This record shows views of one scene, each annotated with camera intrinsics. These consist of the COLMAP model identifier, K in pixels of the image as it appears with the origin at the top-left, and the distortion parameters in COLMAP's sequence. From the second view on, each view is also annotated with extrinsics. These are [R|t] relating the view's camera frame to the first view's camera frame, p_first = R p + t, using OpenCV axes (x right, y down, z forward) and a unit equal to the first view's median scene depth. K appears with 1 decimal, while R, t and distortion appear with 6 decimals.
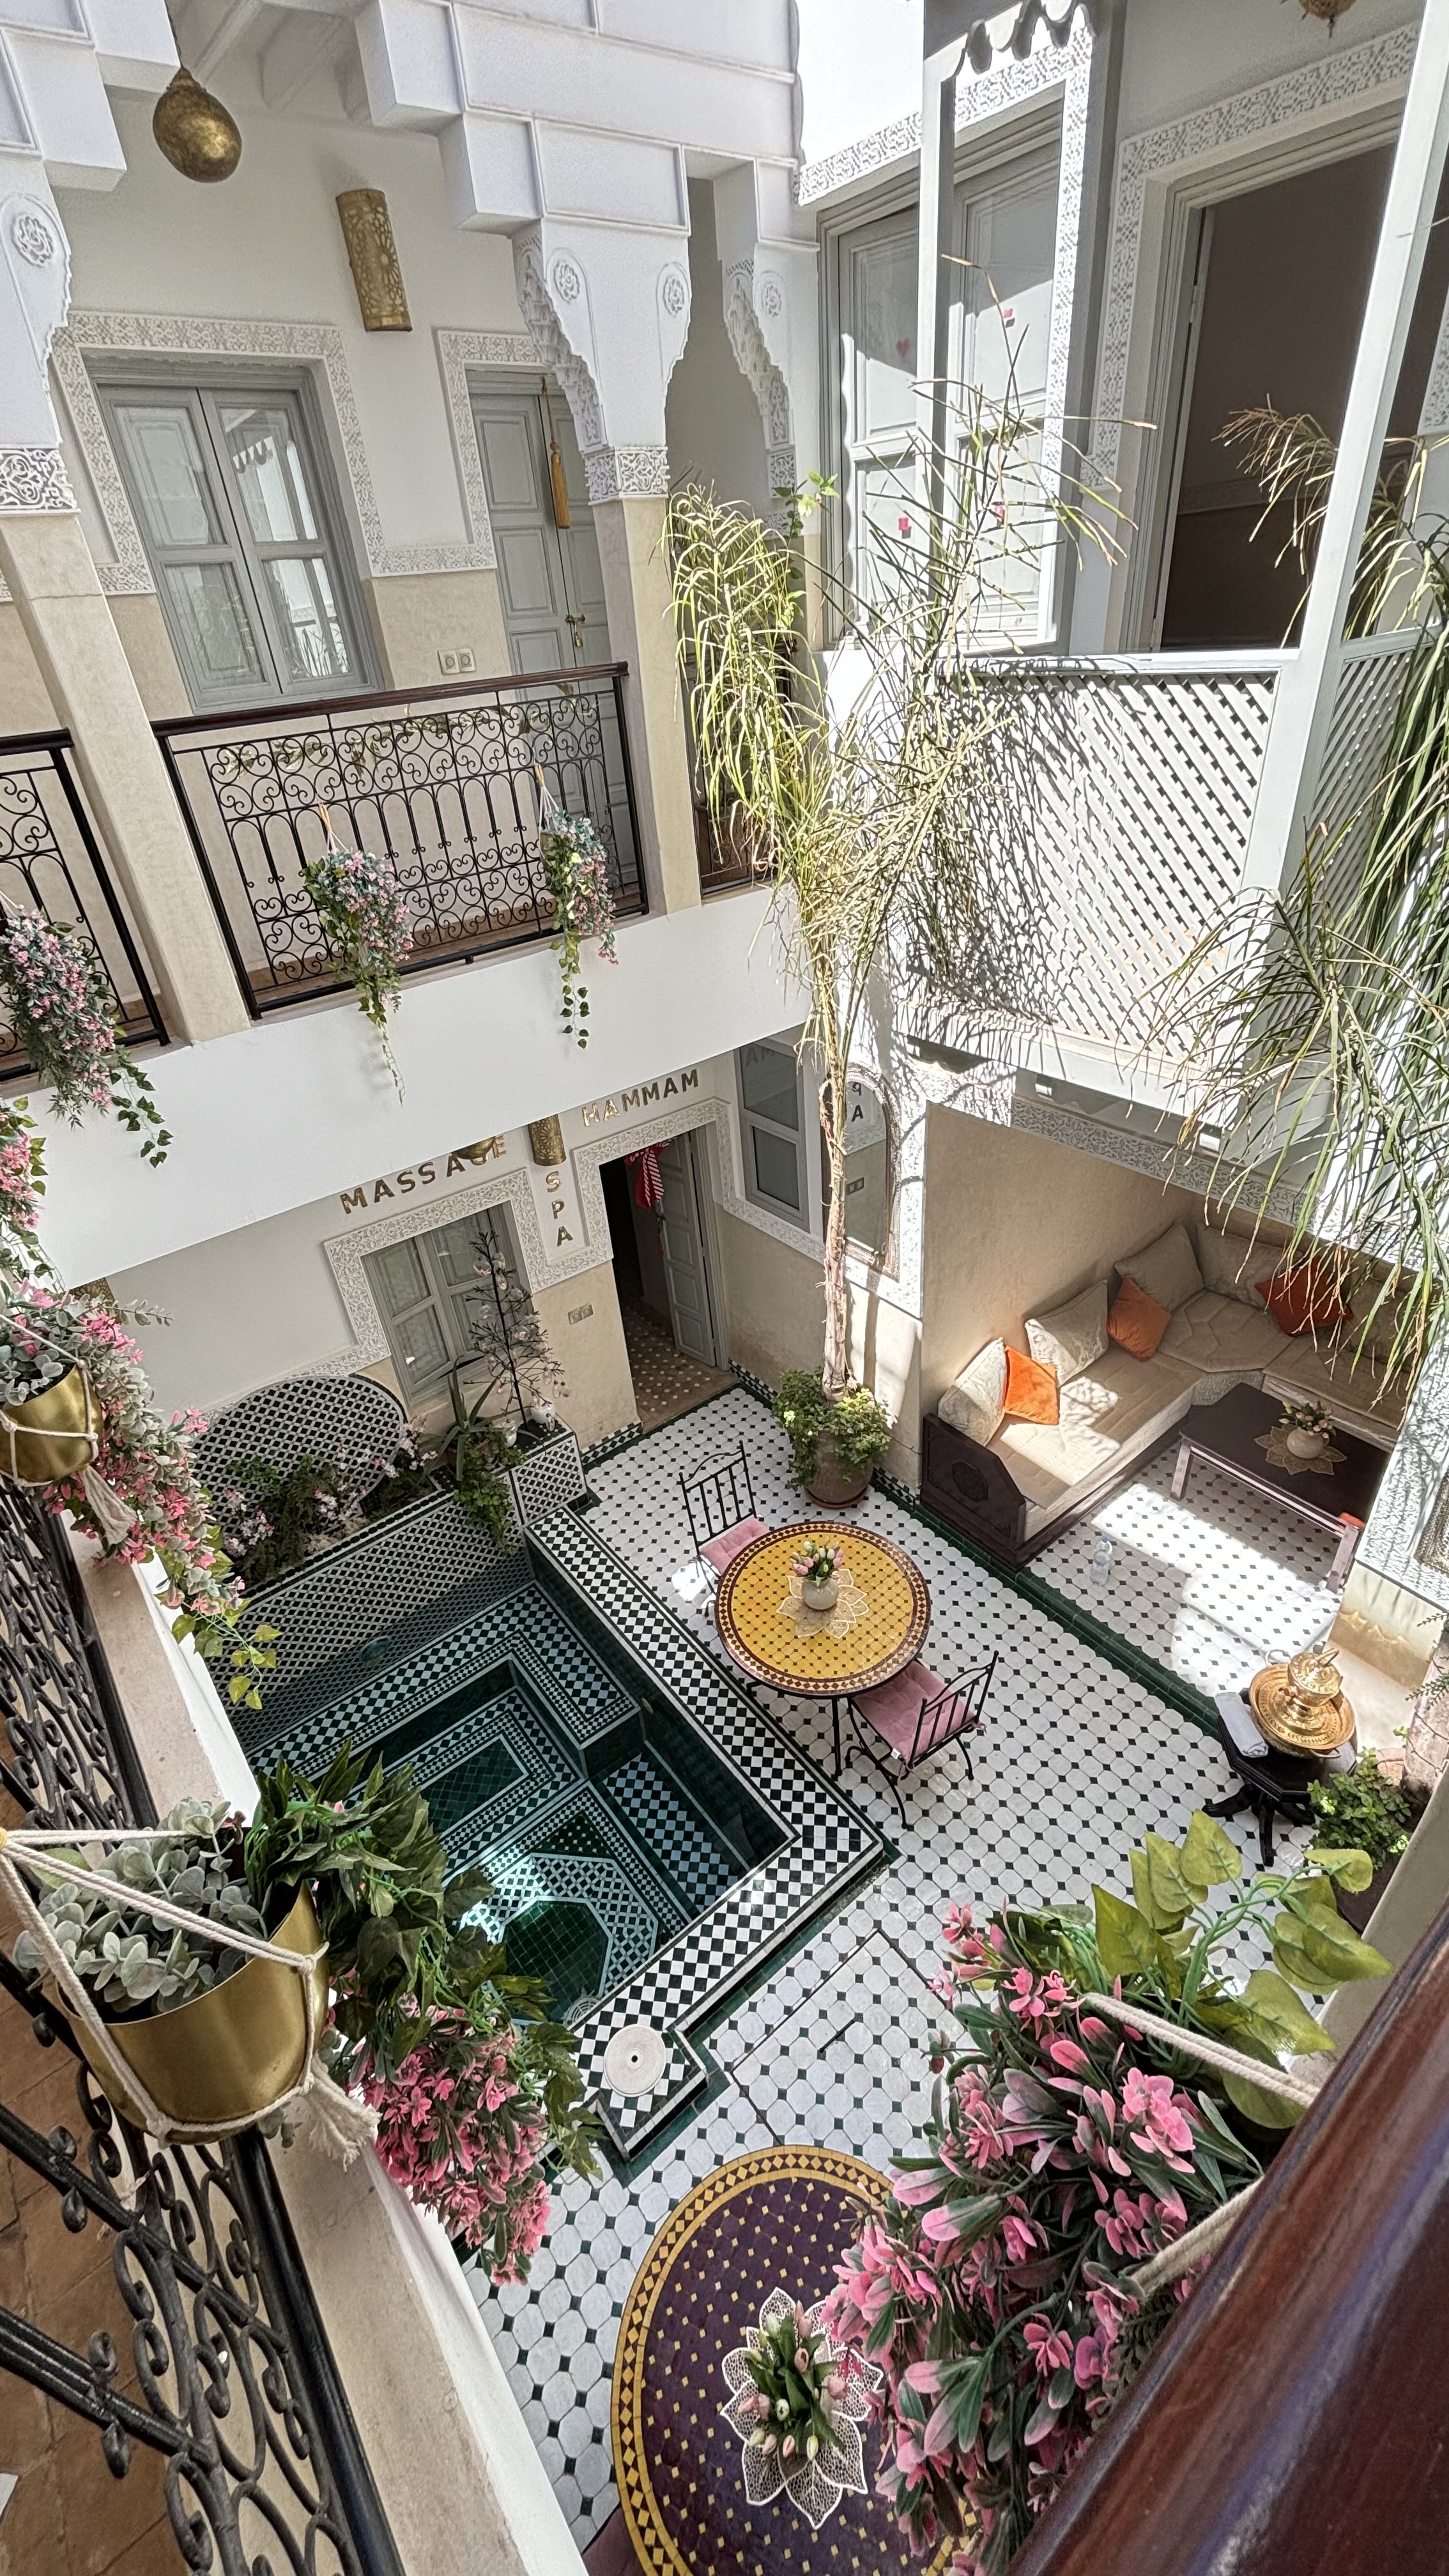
lens RADIAL K [[1038.2, 0, 719.5], [0, 1038.2, 1291.7], [0, 0, 1]] dist [-0.007224, 0.002549]
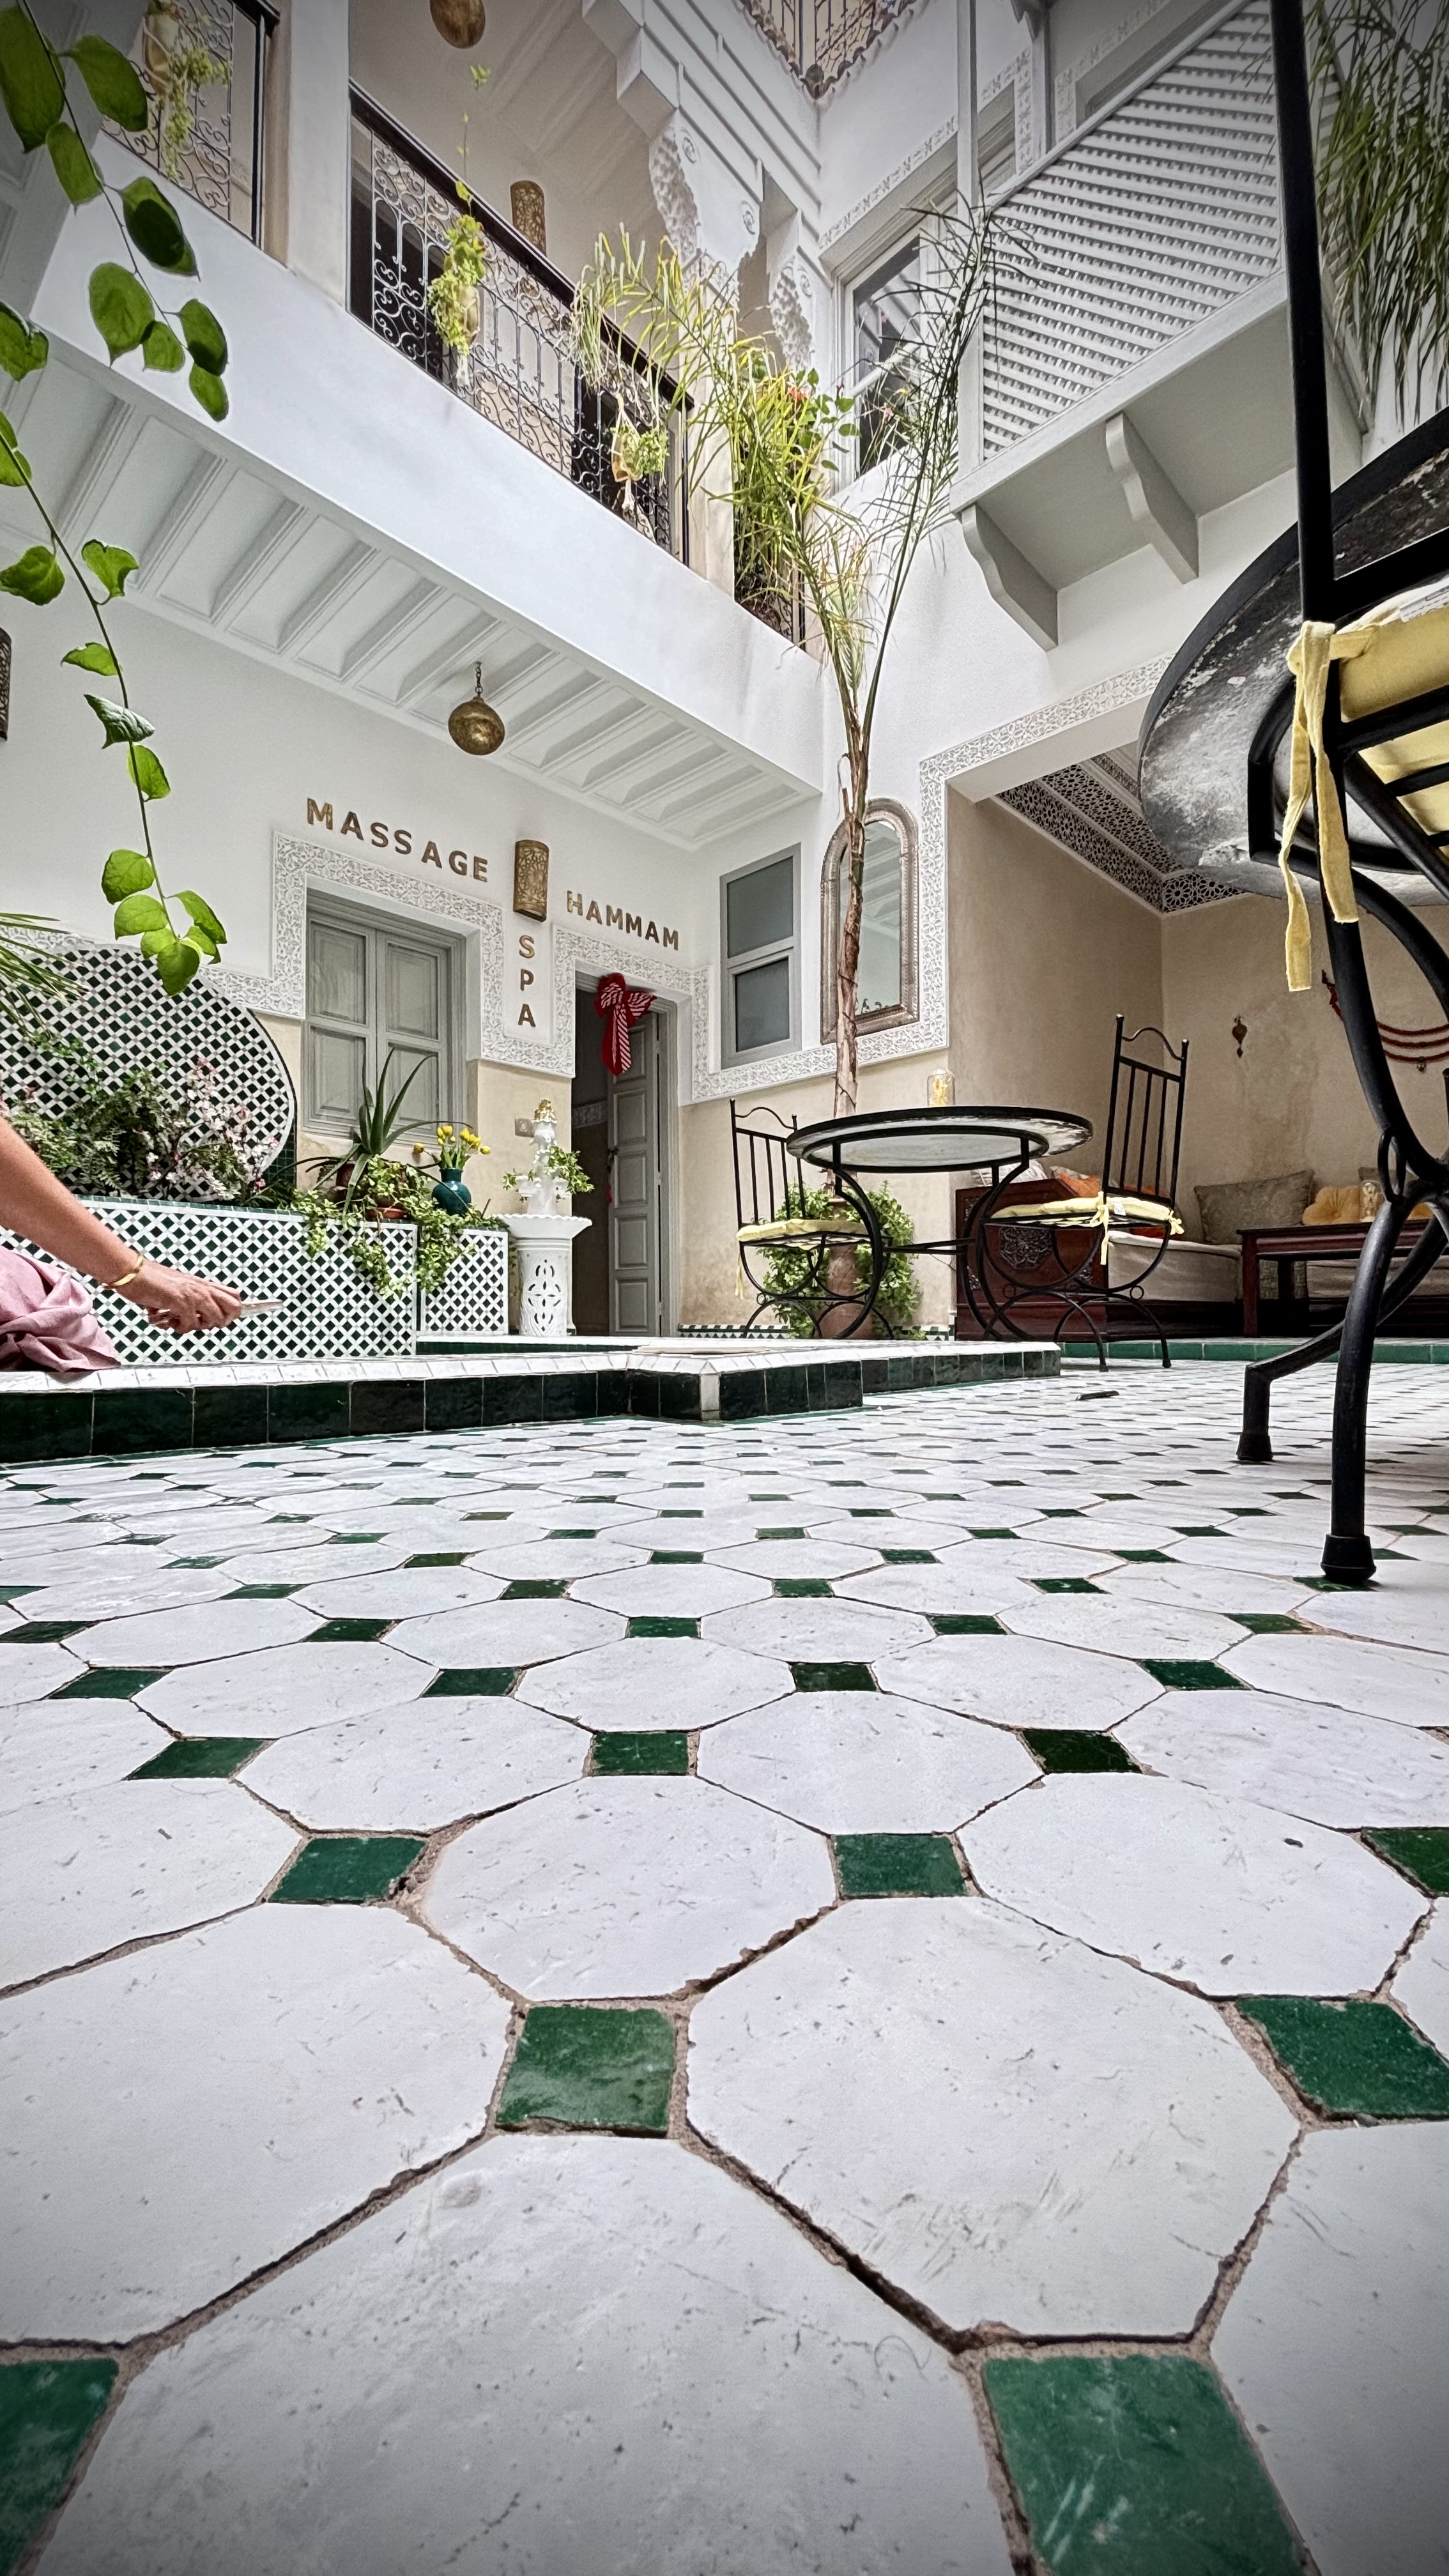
lens RADIAL K [[1042.6, 0, 724.5], [0, 1042.6, 1288.0], [0, 0, 1]] dist [0.001501, -0.000079]
pose [[0.986167, 0.082391, 0.143825, -0.134509], [0.018172, 0.808737, -0.587890, 0.931790], [-0.164753, 0.582371, 0.796053, 0.584217]]
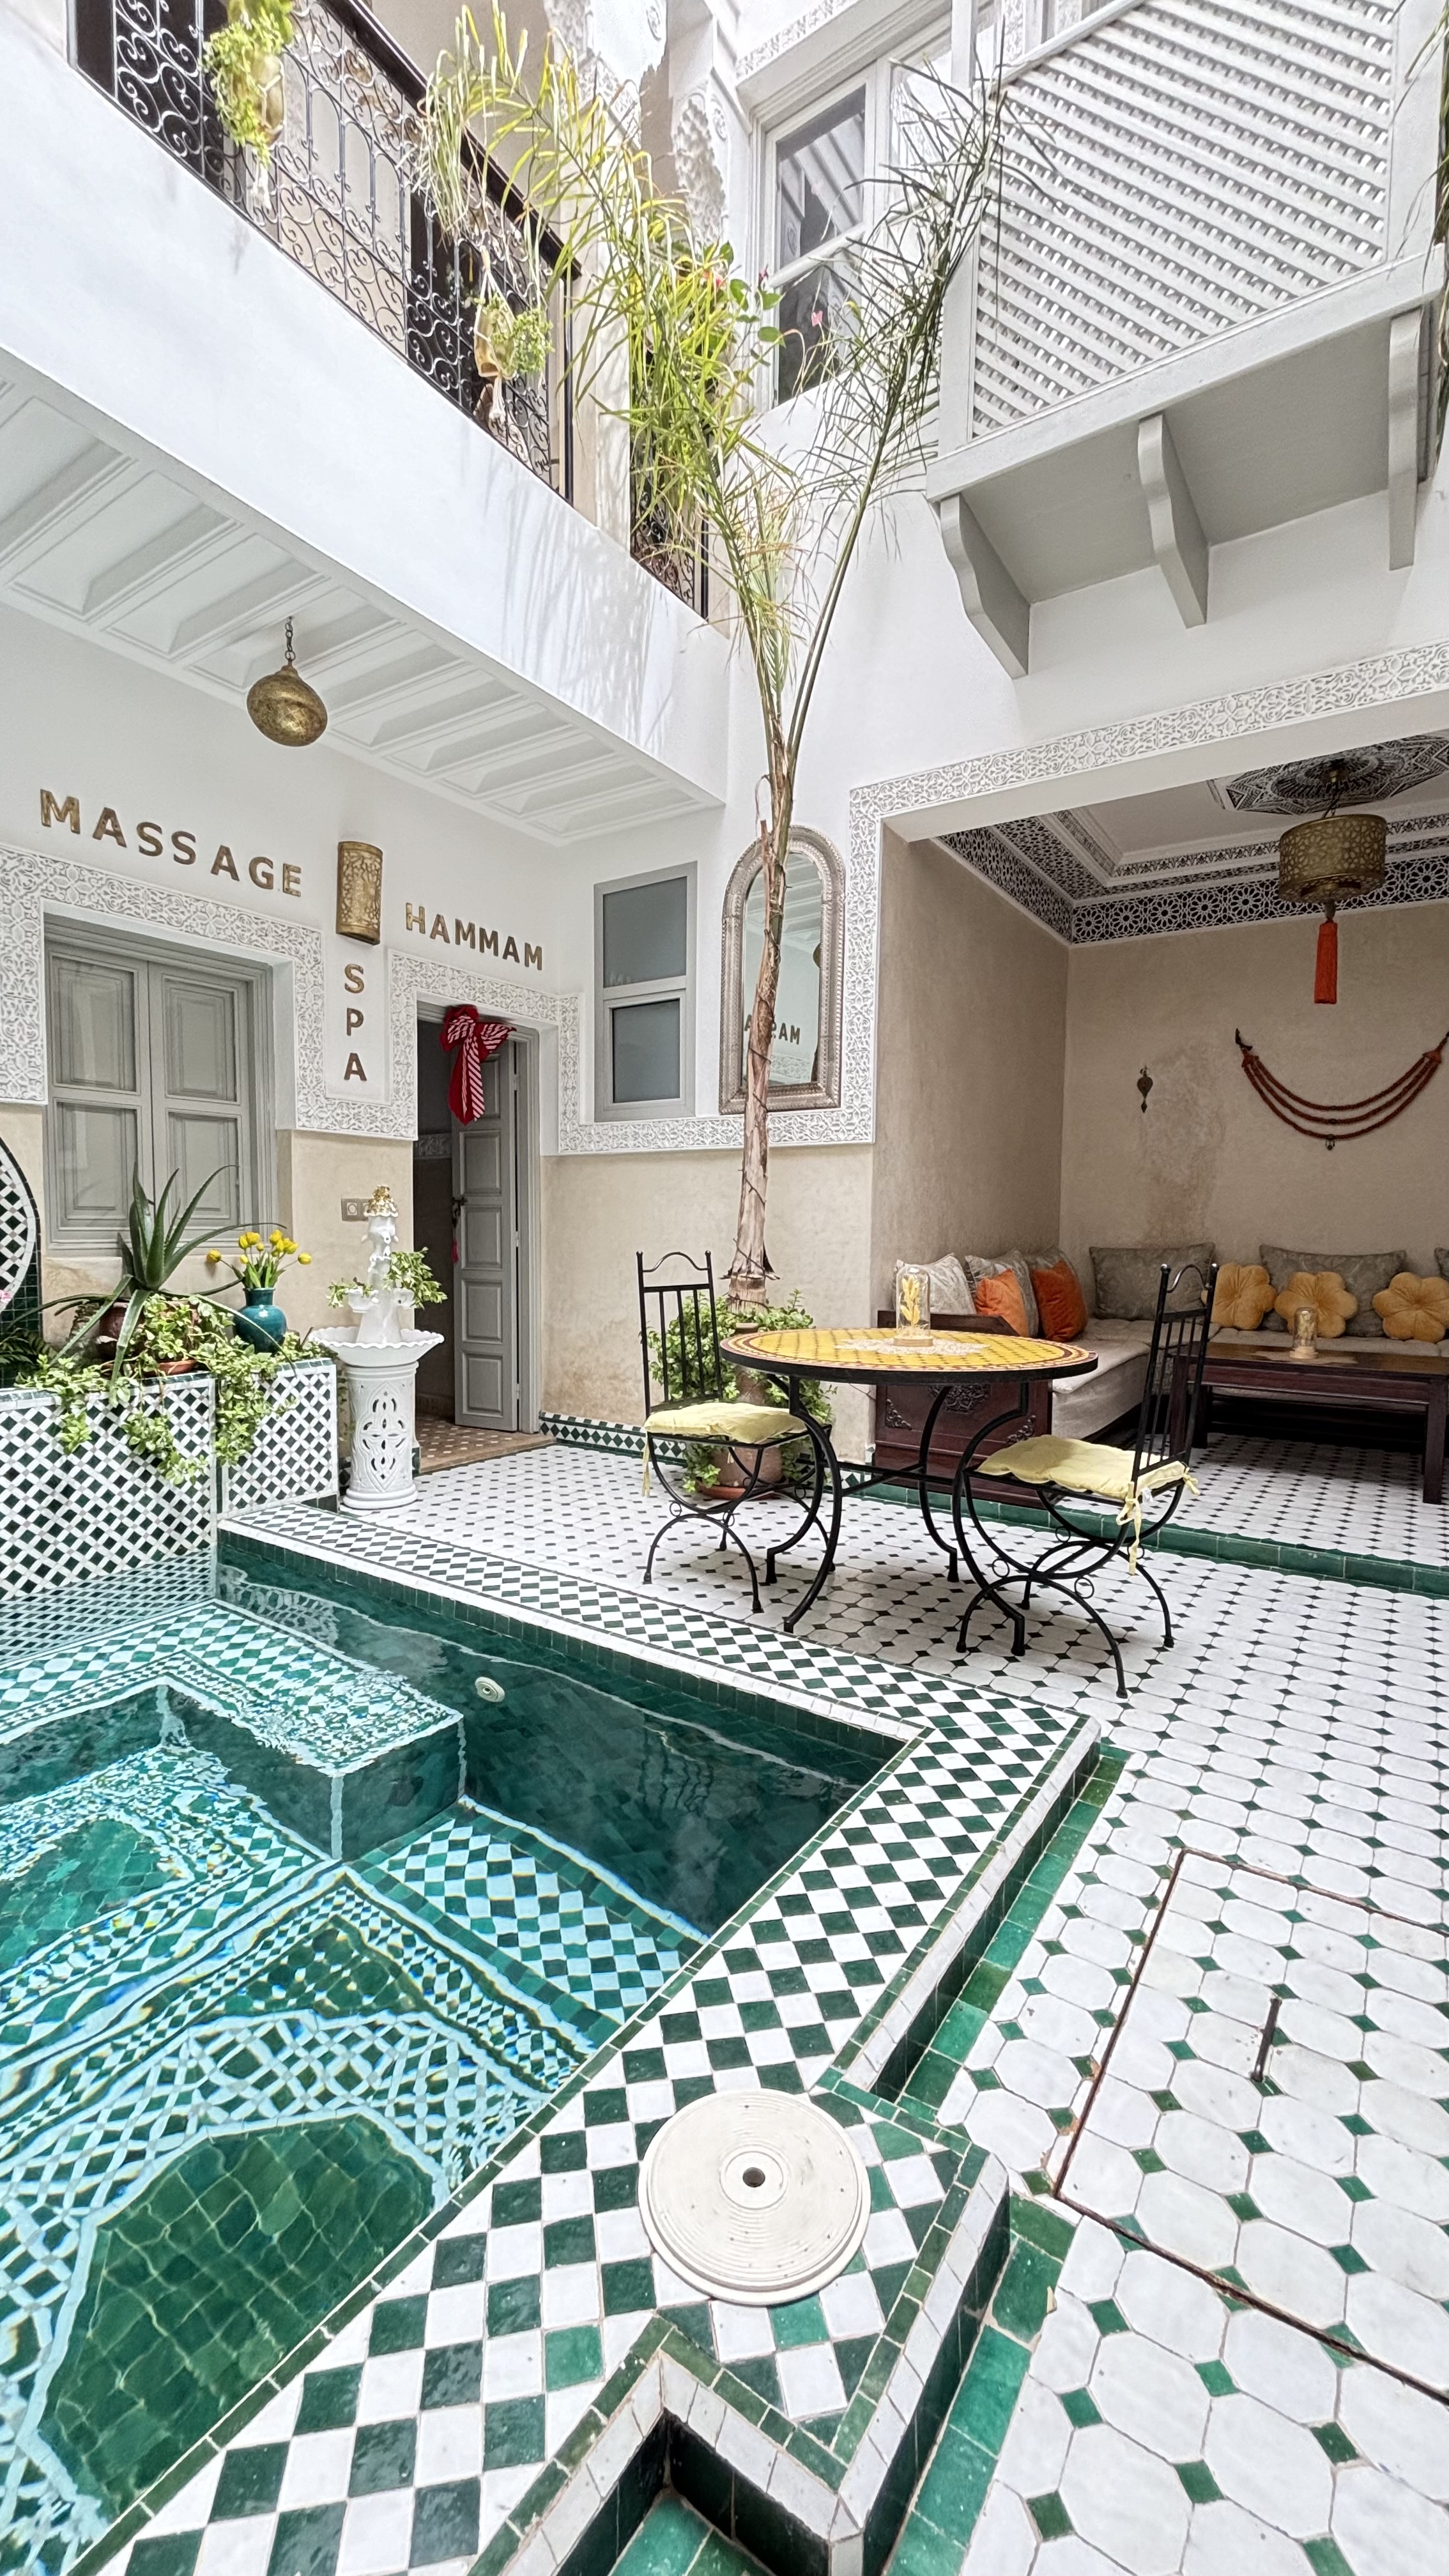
lens RADIAL K [[1038.2, 0, 719.5], [0, 1038.2, 1291.7], [0, 0, 1]] dist [-0.007224, 0.002549]
pose [[0.946320, 0.075461, 0.314298, -0.181856], [0.095035, 0.864432, -0.493686, 0.632011], [-0.308944, 0.497054, 0.810858, 0.625785]]
